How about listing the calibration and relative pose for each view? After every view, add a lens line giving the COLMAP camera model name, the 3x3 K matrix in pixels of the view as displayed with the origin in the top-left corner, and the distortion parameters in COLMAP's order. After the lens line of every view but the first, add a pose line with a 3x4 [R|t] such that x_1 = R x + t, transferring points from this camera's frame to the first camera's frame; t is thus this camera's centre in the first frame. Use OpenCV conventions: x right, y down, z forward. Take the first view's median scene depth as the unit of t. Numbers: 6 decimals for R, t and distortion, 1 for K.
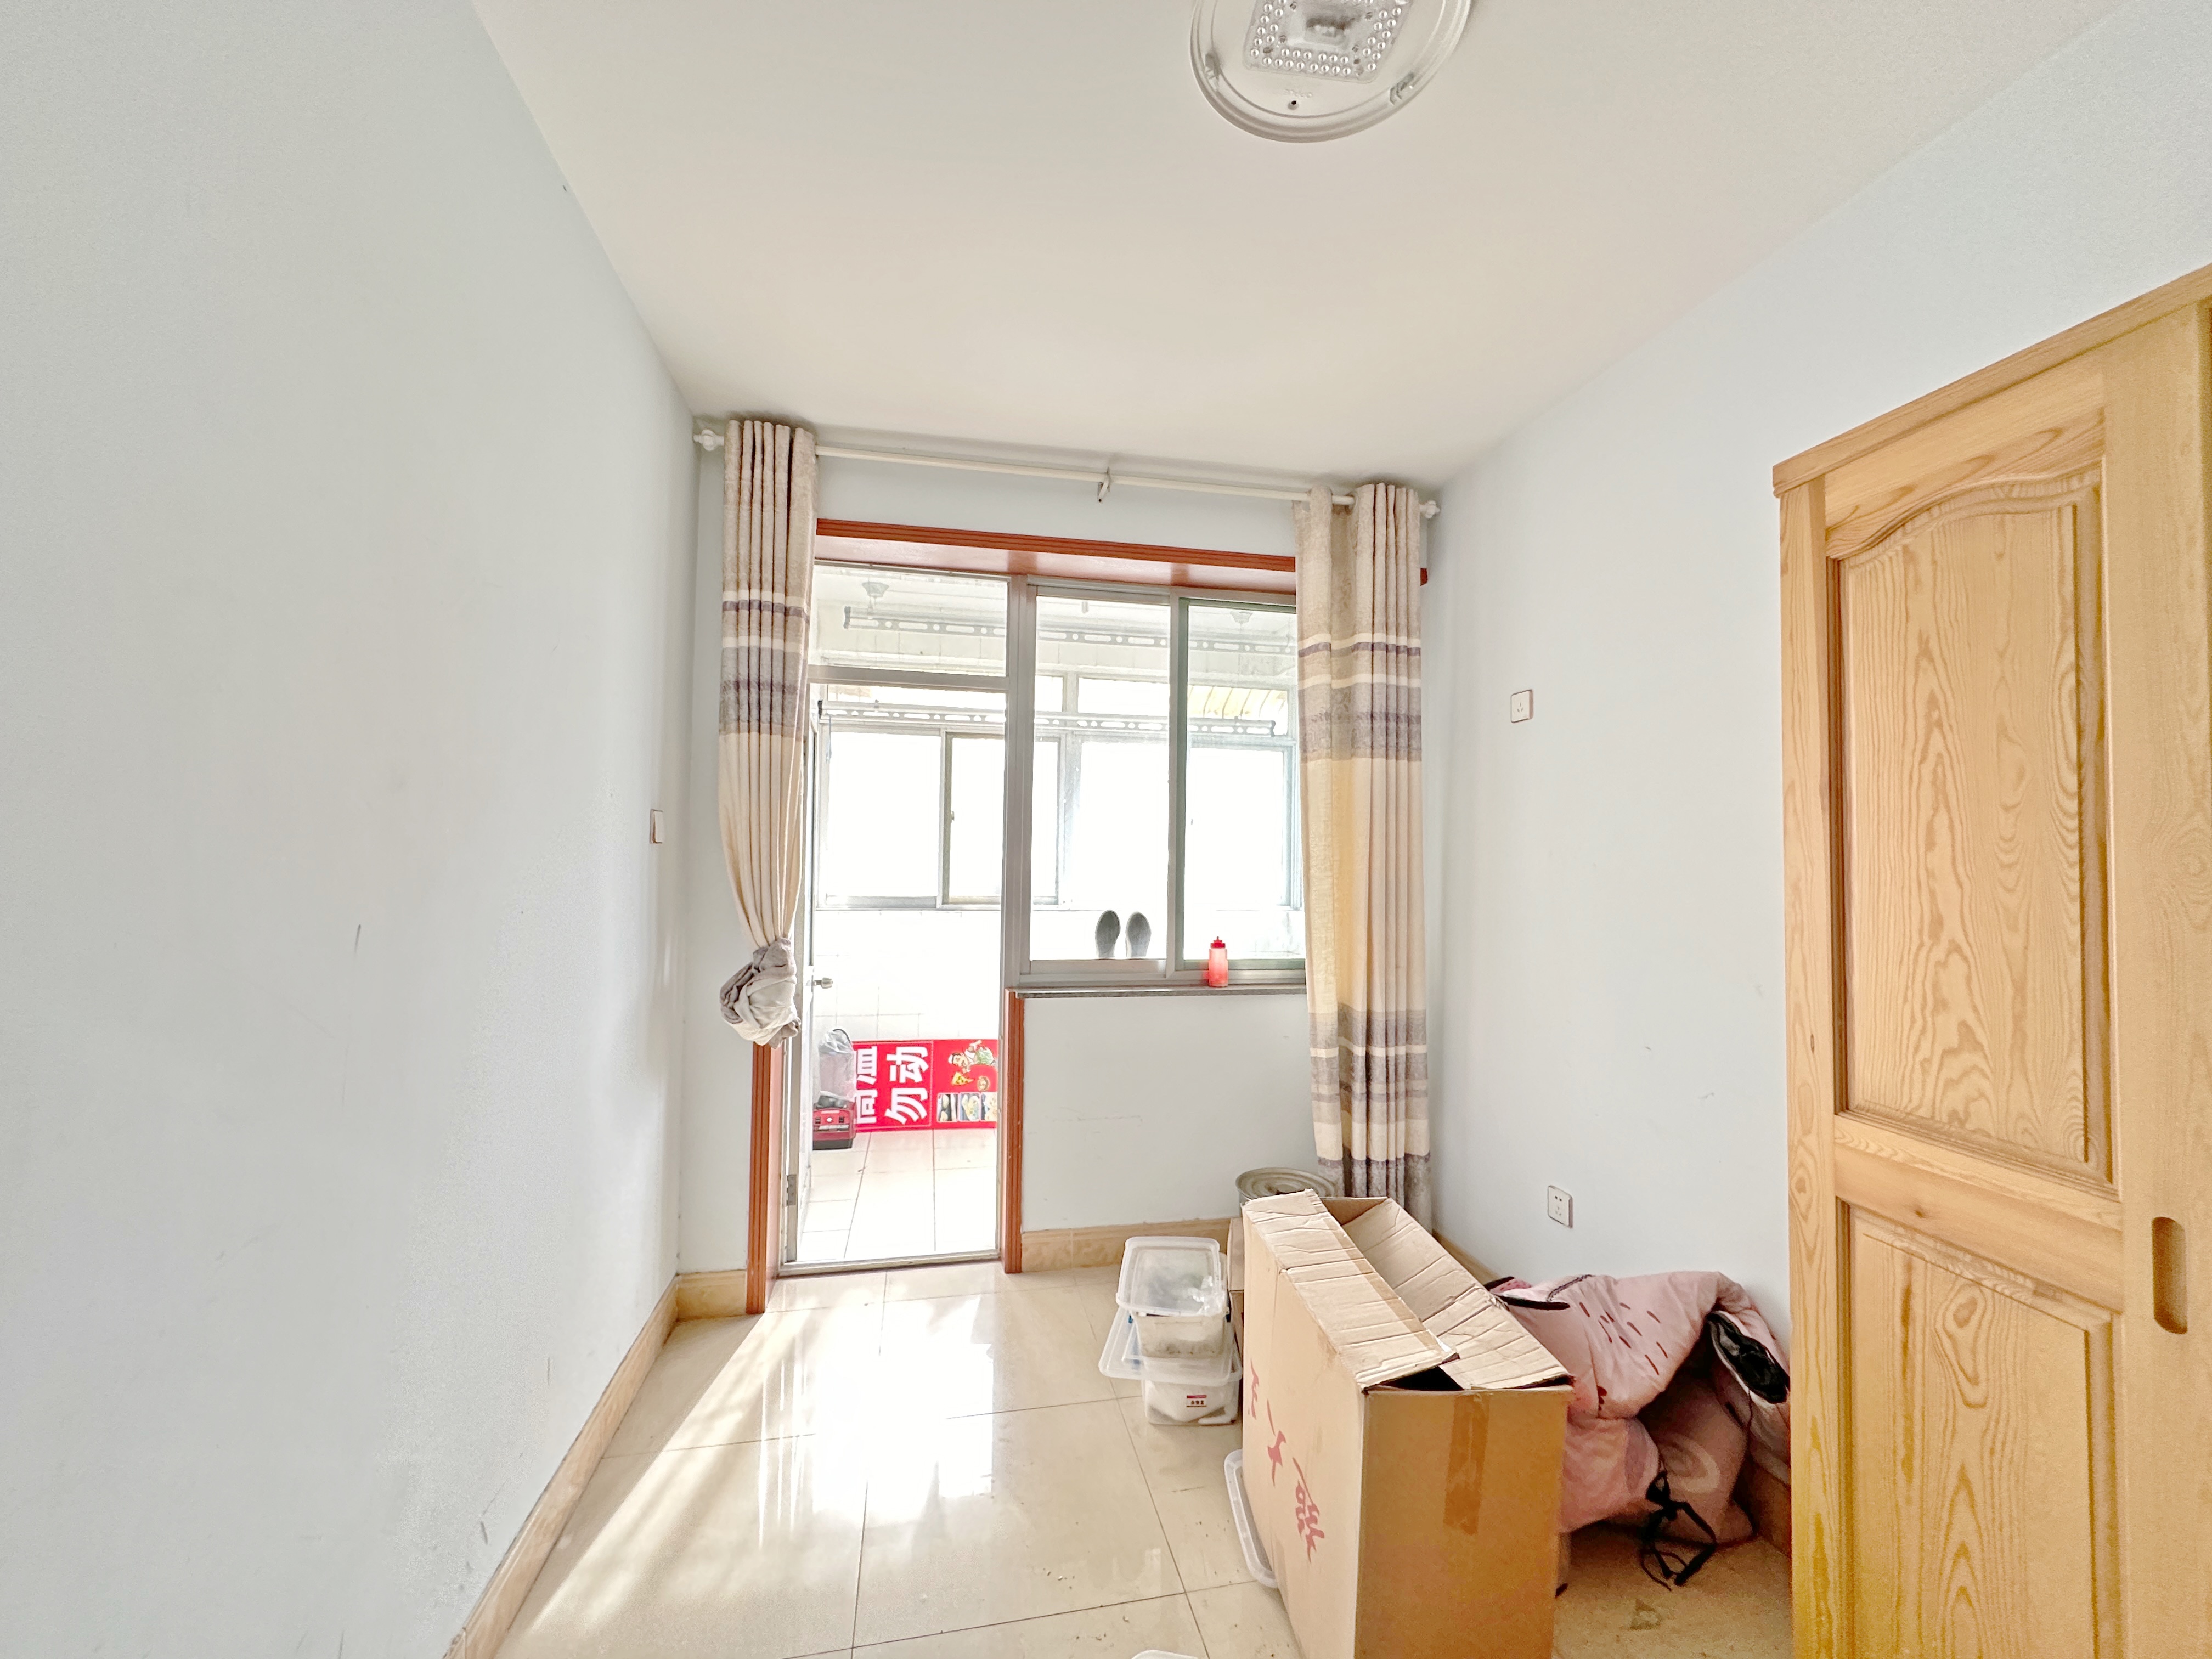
lens RADIAL K [[887.0, 0, 1106.0], [0, 887.0, 829.5], [0, 0, 1]] dist [-0.001836, -0.000219]
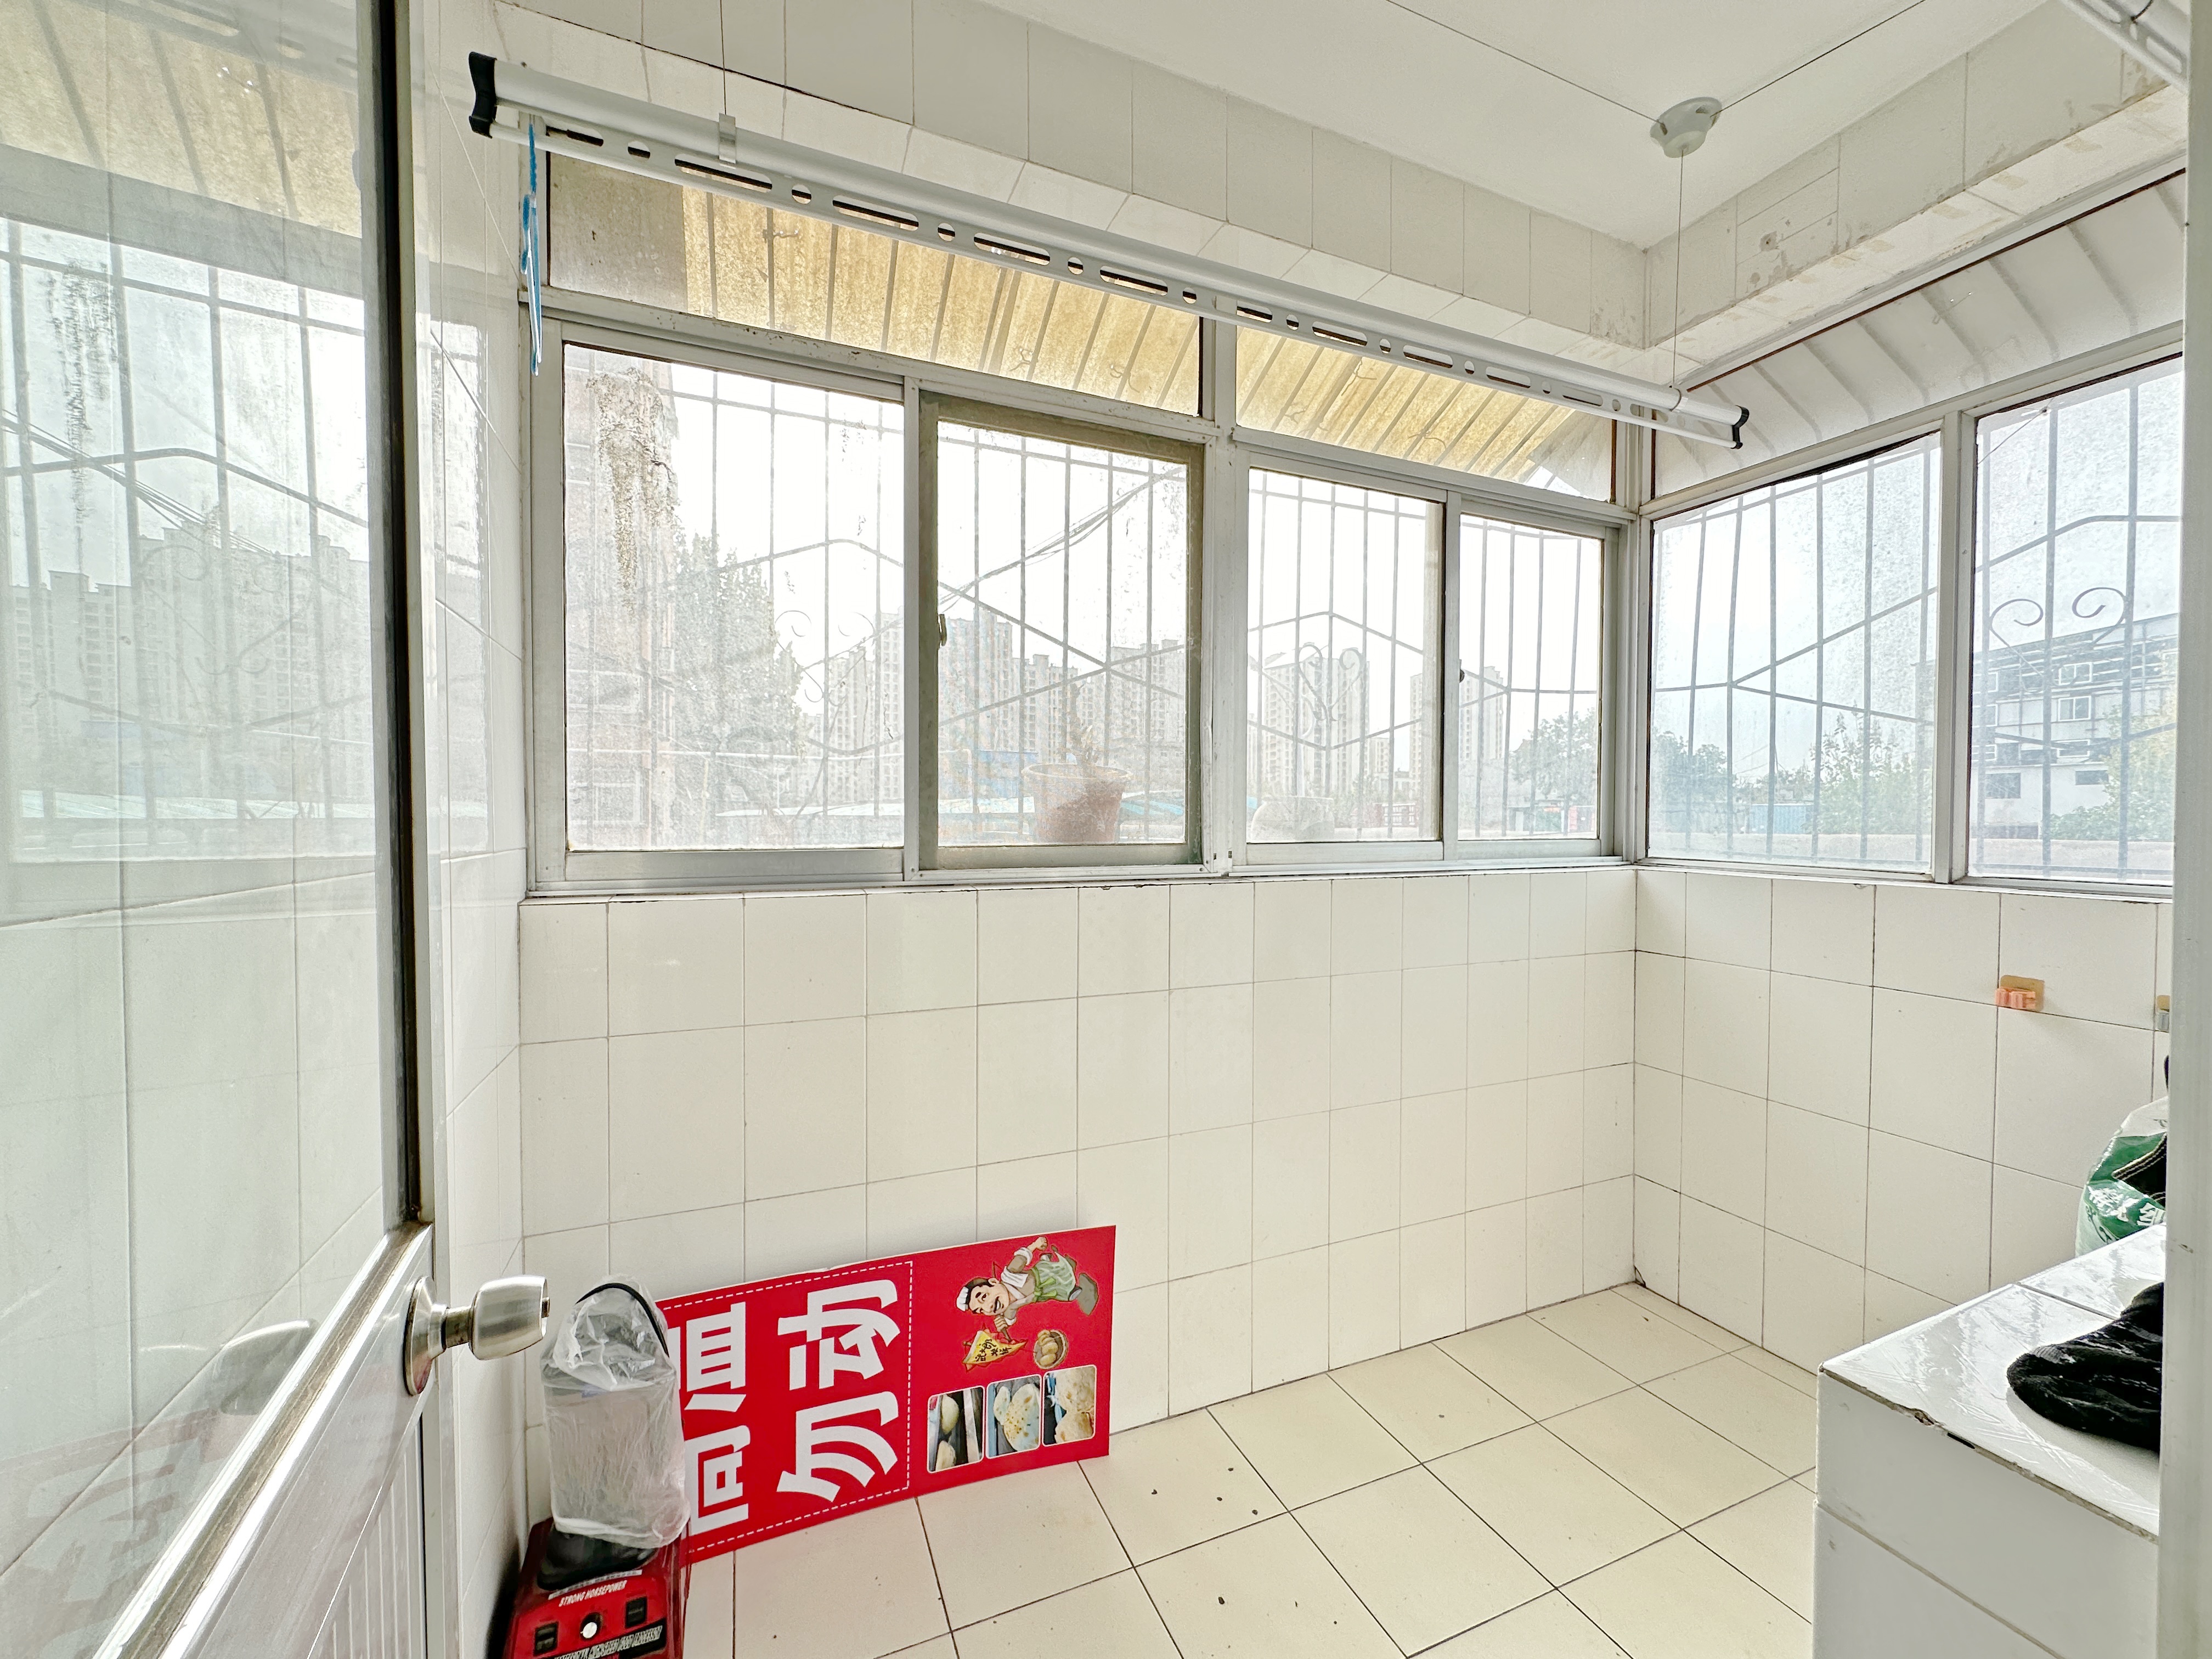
lens RADIAL K [[887.0, 0, 1106.0], [0, 887.0, 829.5], [0, 0, 1]] dist [-0.001836, -0.000219]
pose [[0.981729, -0.015001, 0.189694, -0.184059], [0.004914, 0.998554, 0.053532, 0.050758], [-0.190223, -0.051621, 0.980383, 0.650186]]
